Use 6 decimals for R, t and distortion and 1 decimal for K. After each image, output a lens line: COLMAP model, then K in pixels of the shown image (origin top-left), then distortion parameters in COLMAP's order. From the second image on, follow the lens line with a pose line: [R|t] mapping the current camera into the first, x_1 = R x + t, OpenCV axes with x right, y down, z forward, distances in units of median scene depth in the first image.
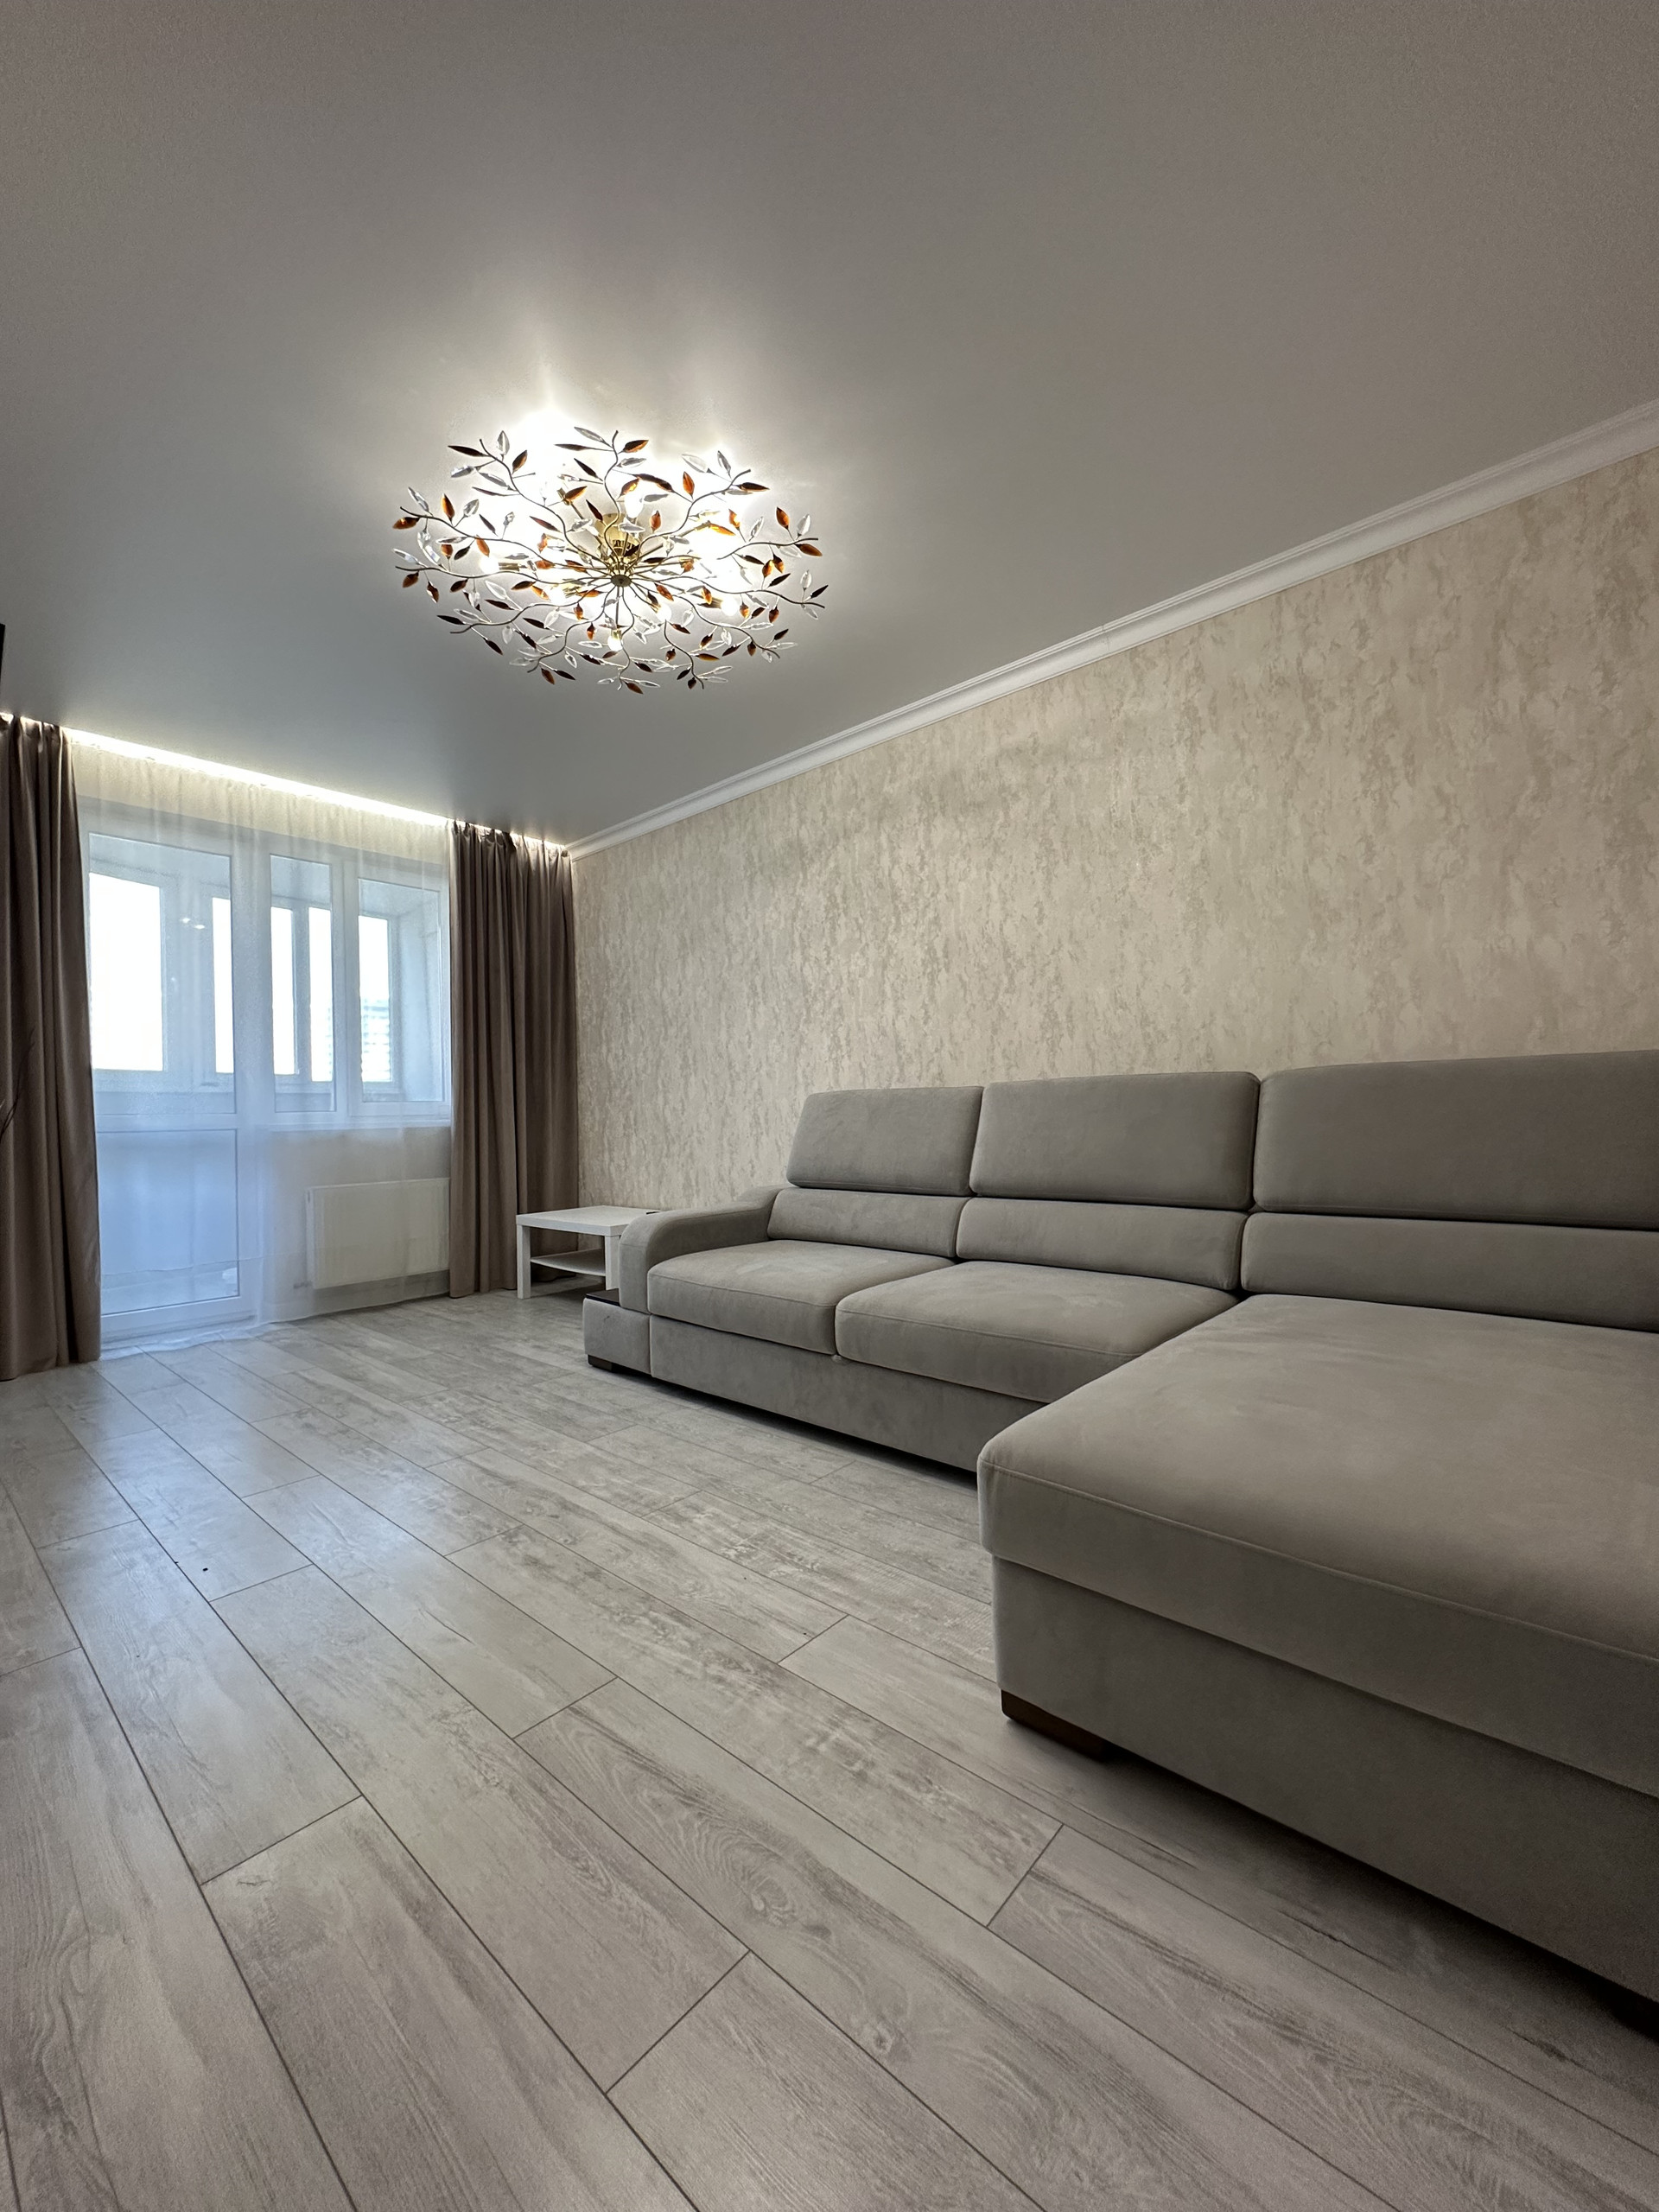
lens RADIAL K [[882.6, 0, 833.6], [0, 882.6, 1111.1], [0, 0, 1]] dist [-0.003043, 0.001507]
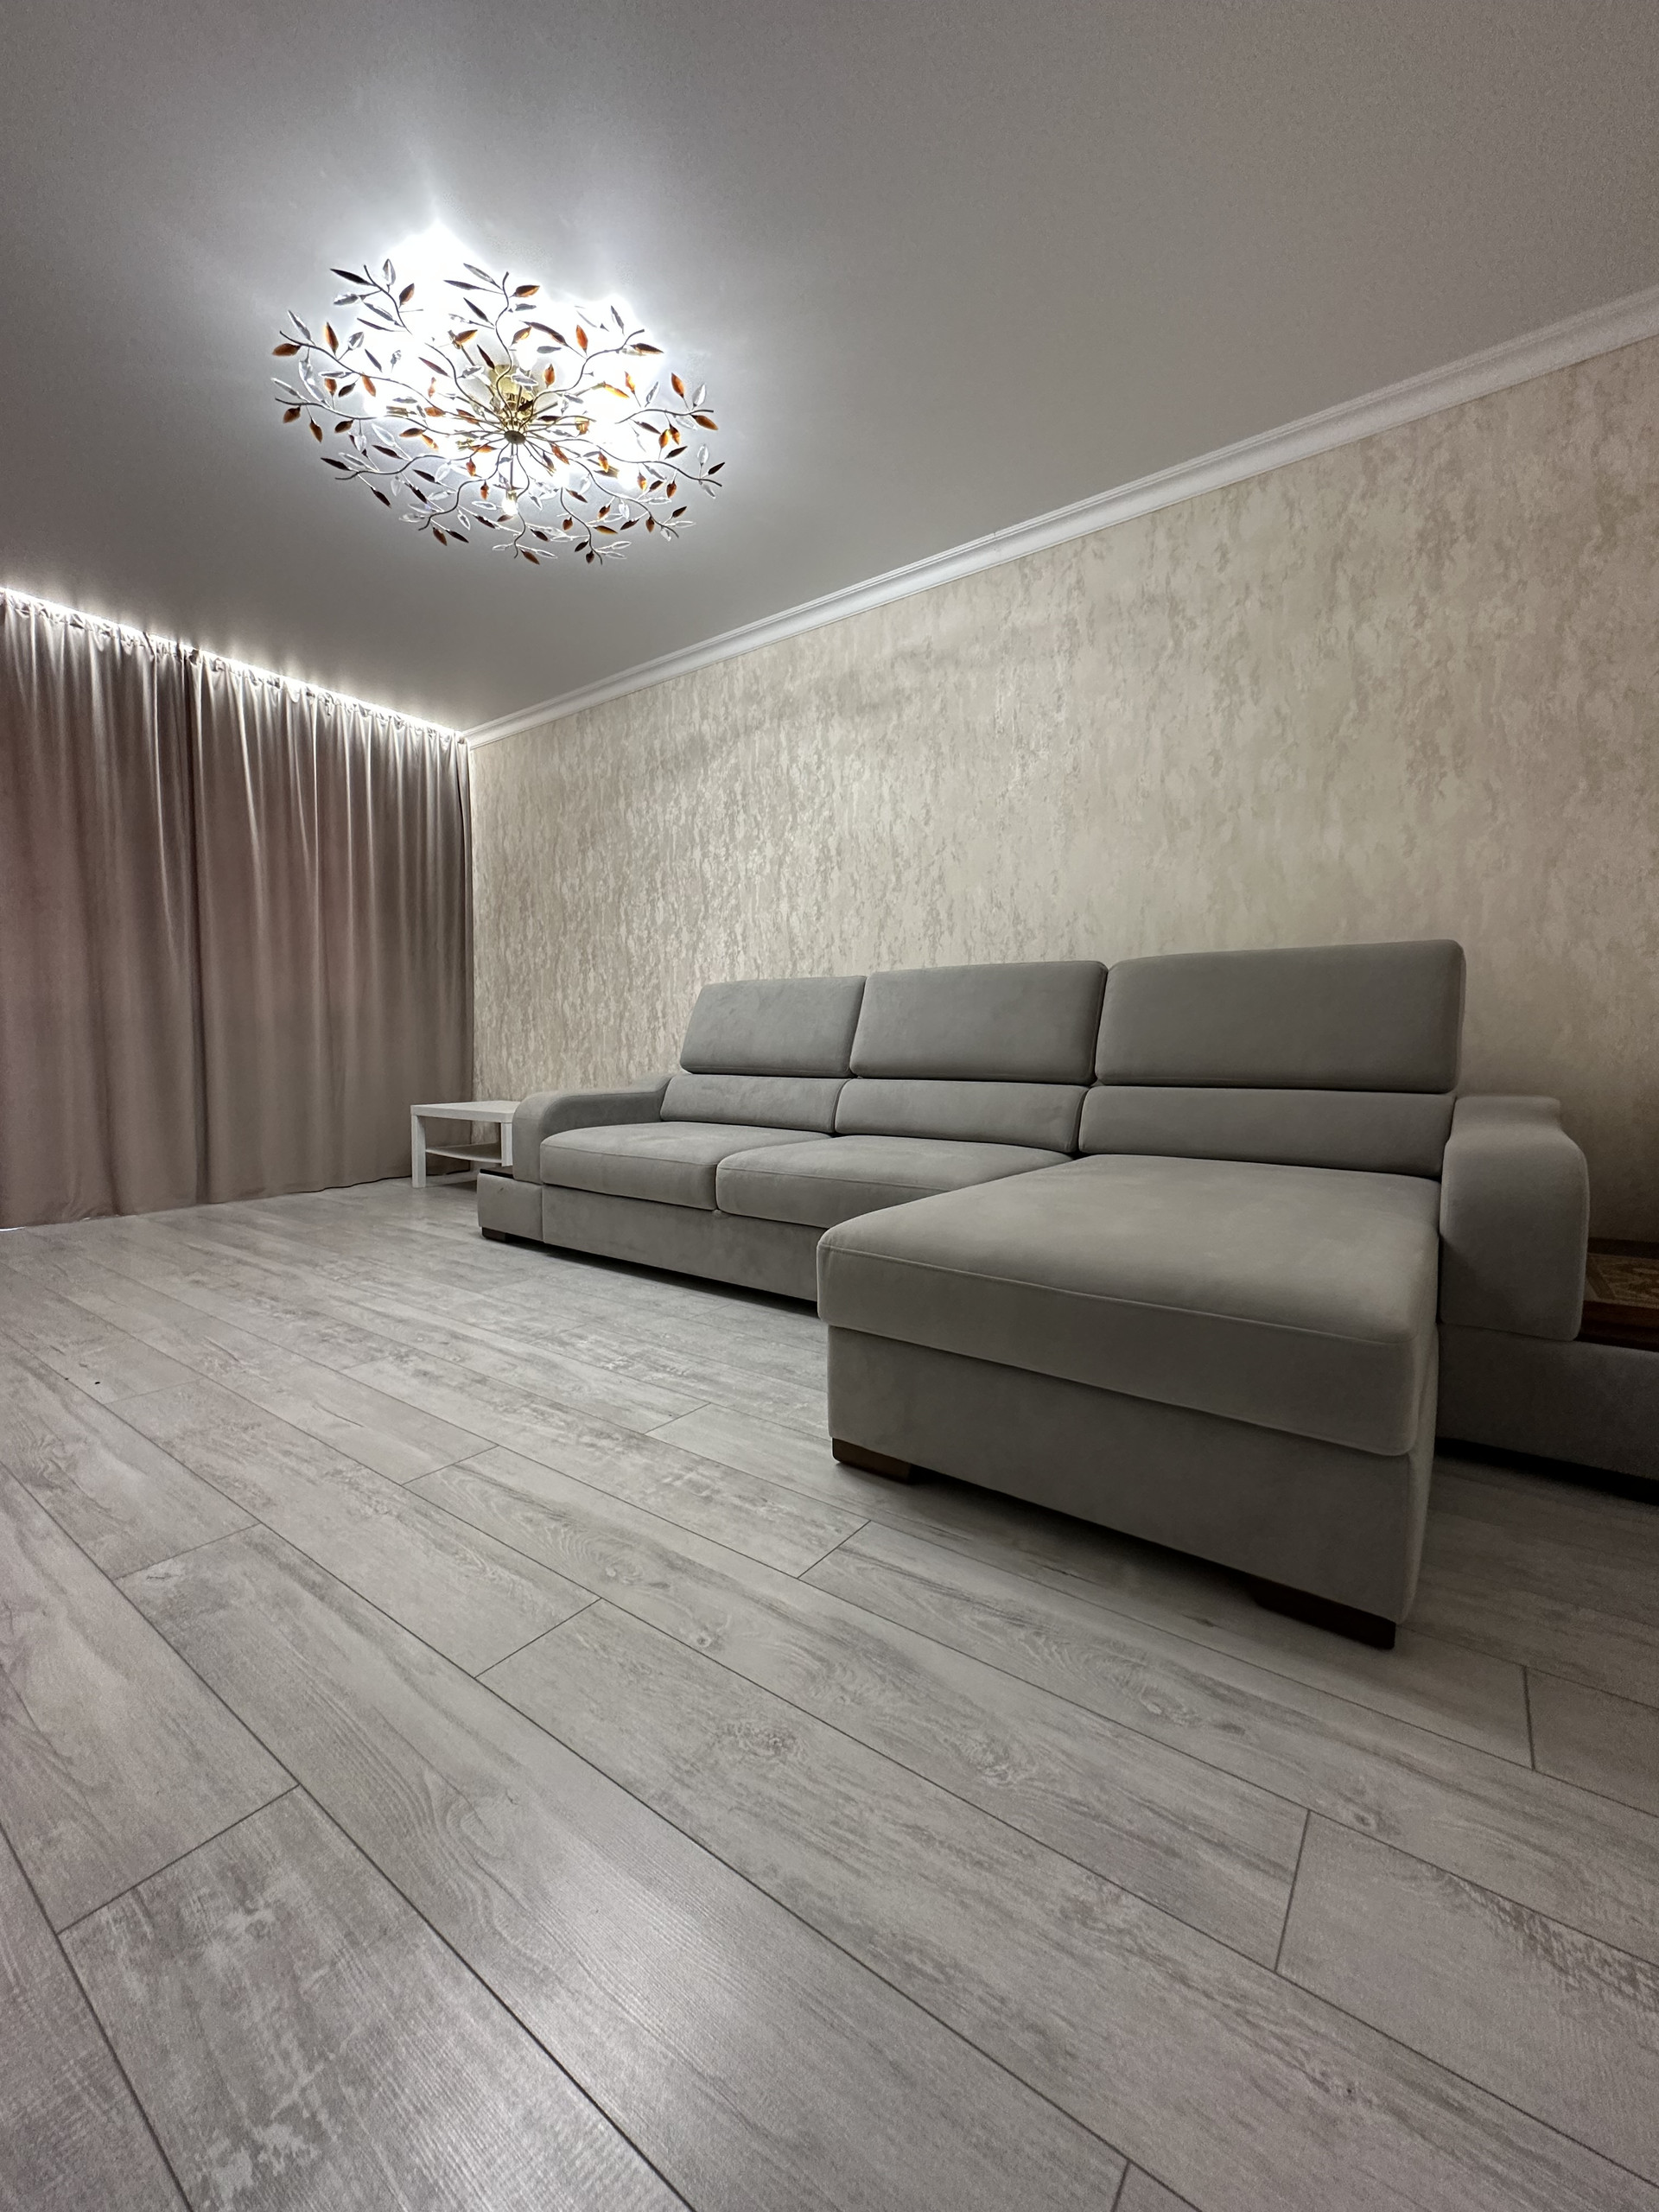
lens RADIAL K [[882.6, 0, 833.2], [0, 882.6, 1111.5], [0, 0, 1]] dist [-0.003043, 0.001507]
pose [[0.994874, 0.023110, 0.098448, 0.037426], [-0.030177, 0.997026, 0.070915, 0.078552], [-0.096516, -0.073522, 0.992612, -0.080860]]
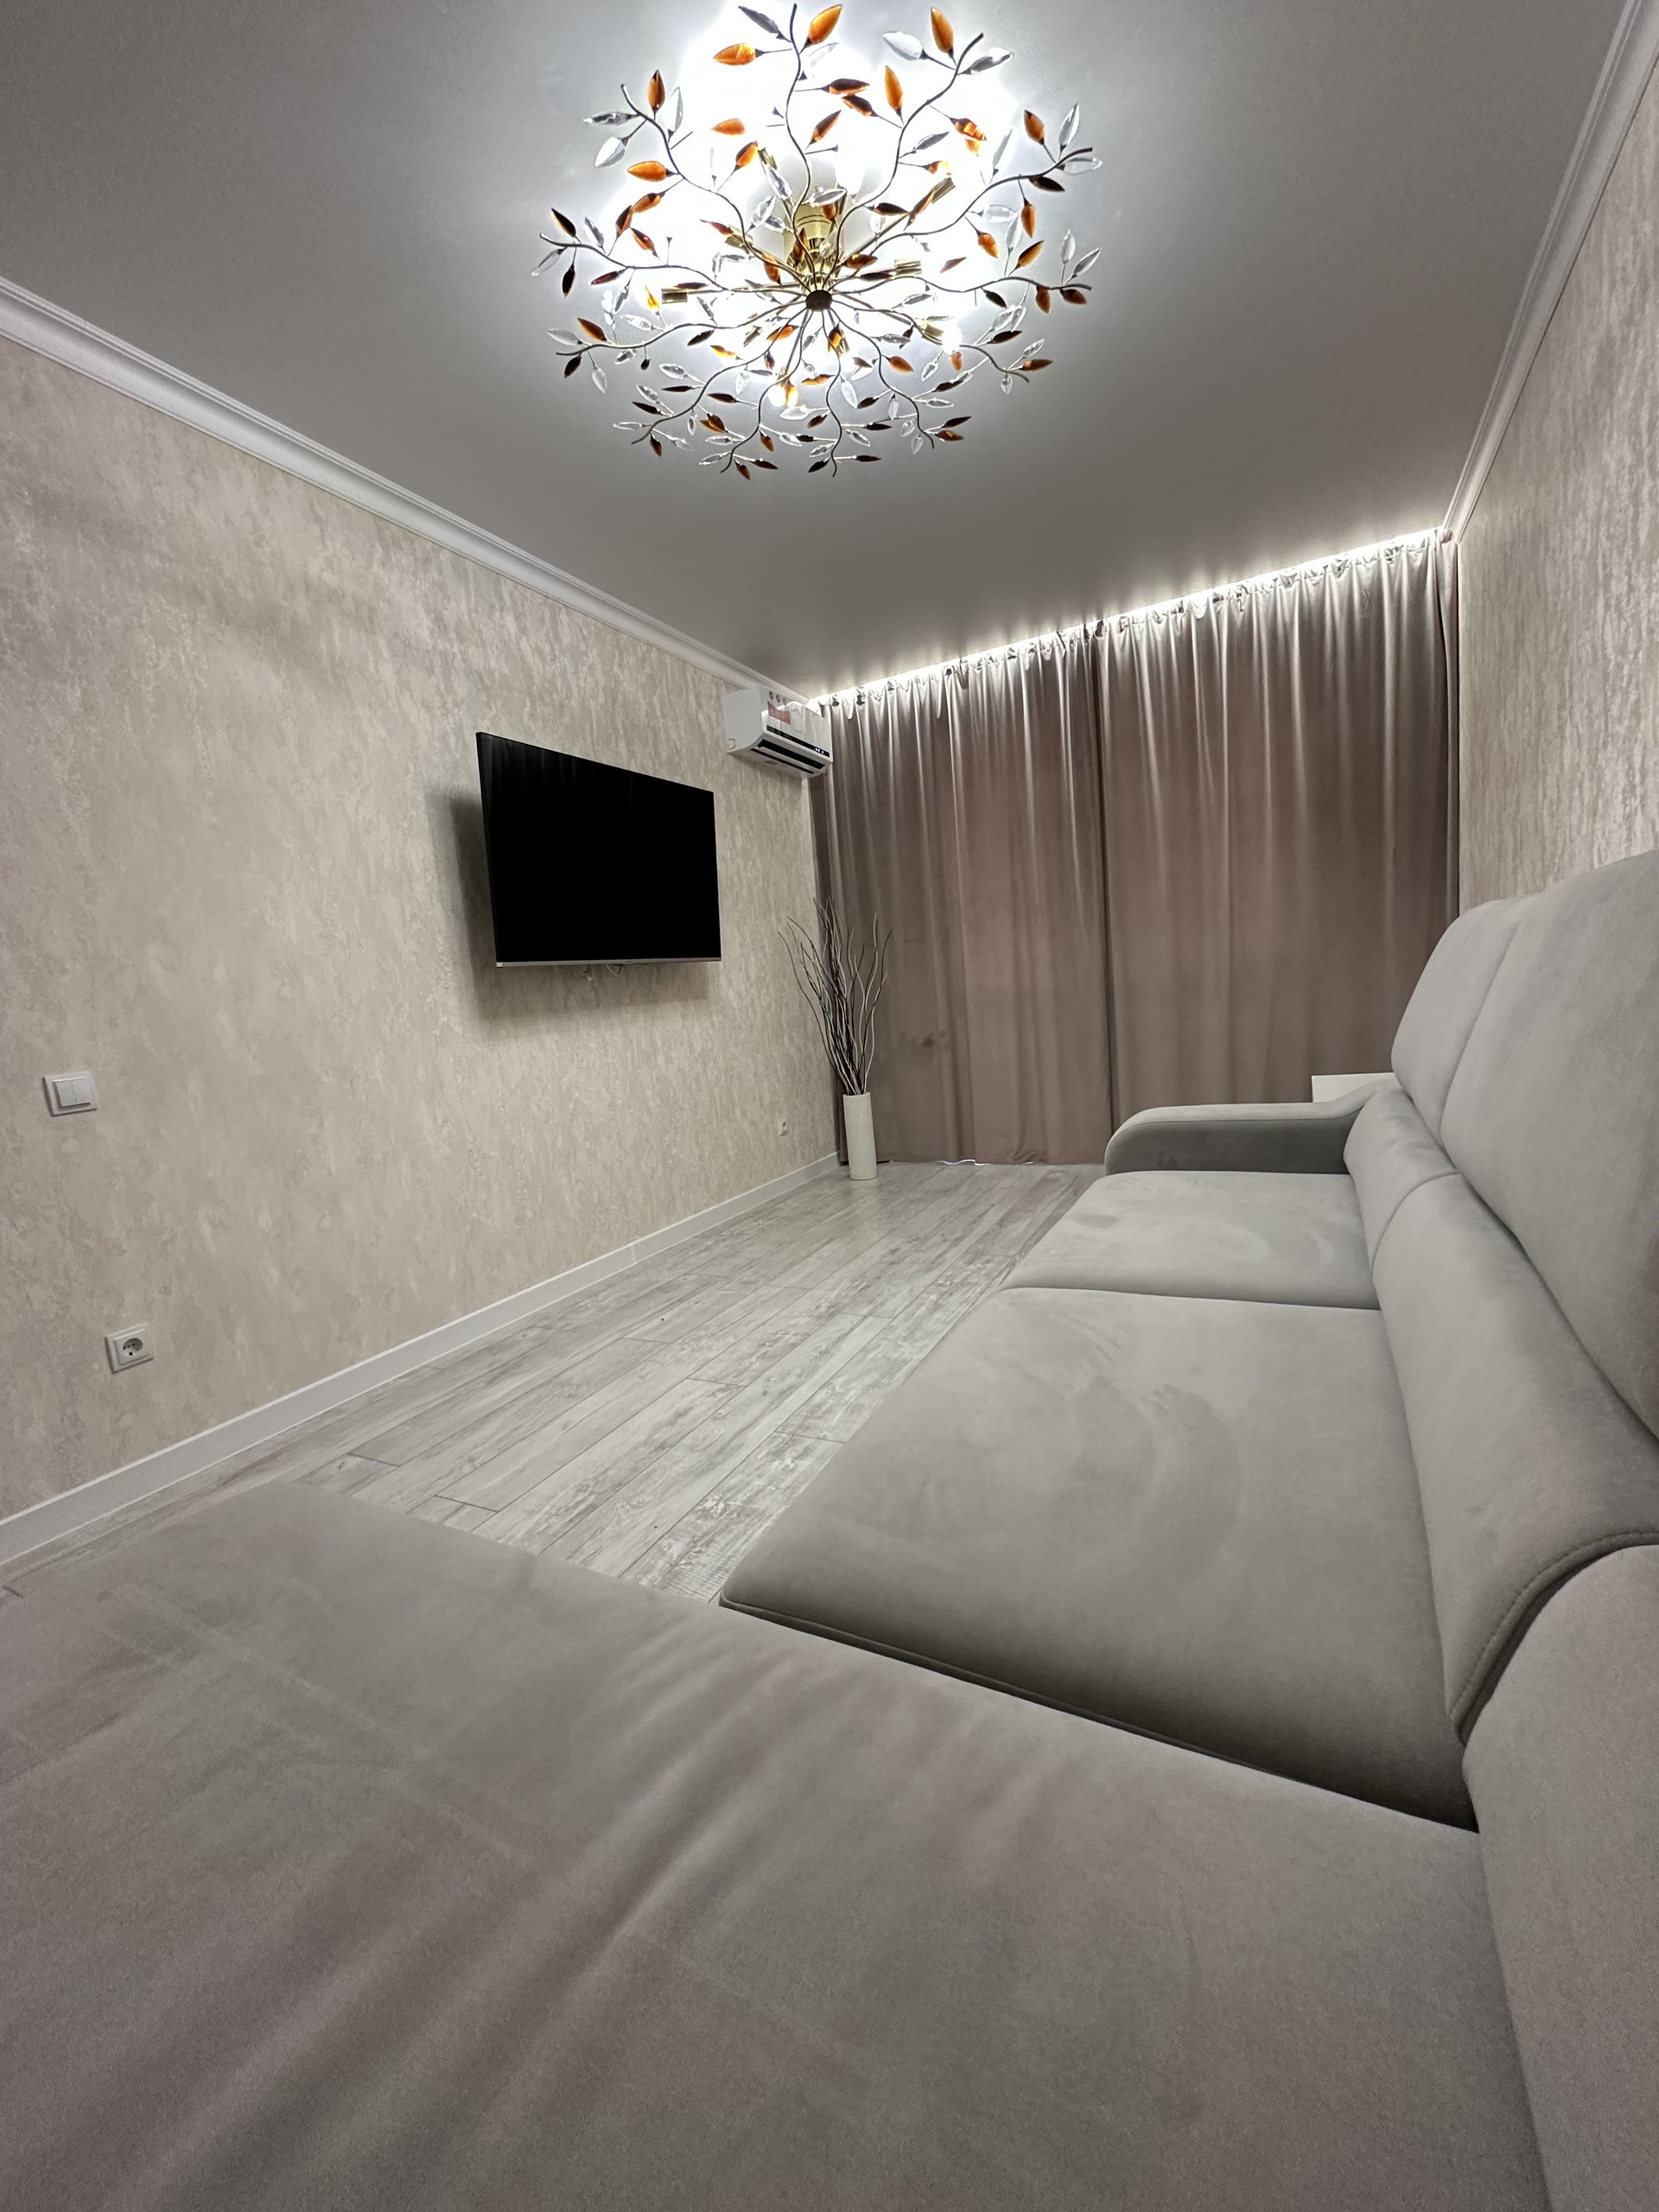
lens RADIAL K [[882.6, 0, 819.2], [0, 882.6, 1107.4], [0, 0, 1]] dist [-0.003043, 0.001507]
pose [[0.245418, 0.122273, -0.961675, 0.605334], [0.090890, 0.984742, 0.148401, -0.026903], [0.965147, -0.123826, 0.230560, 0.769265]]
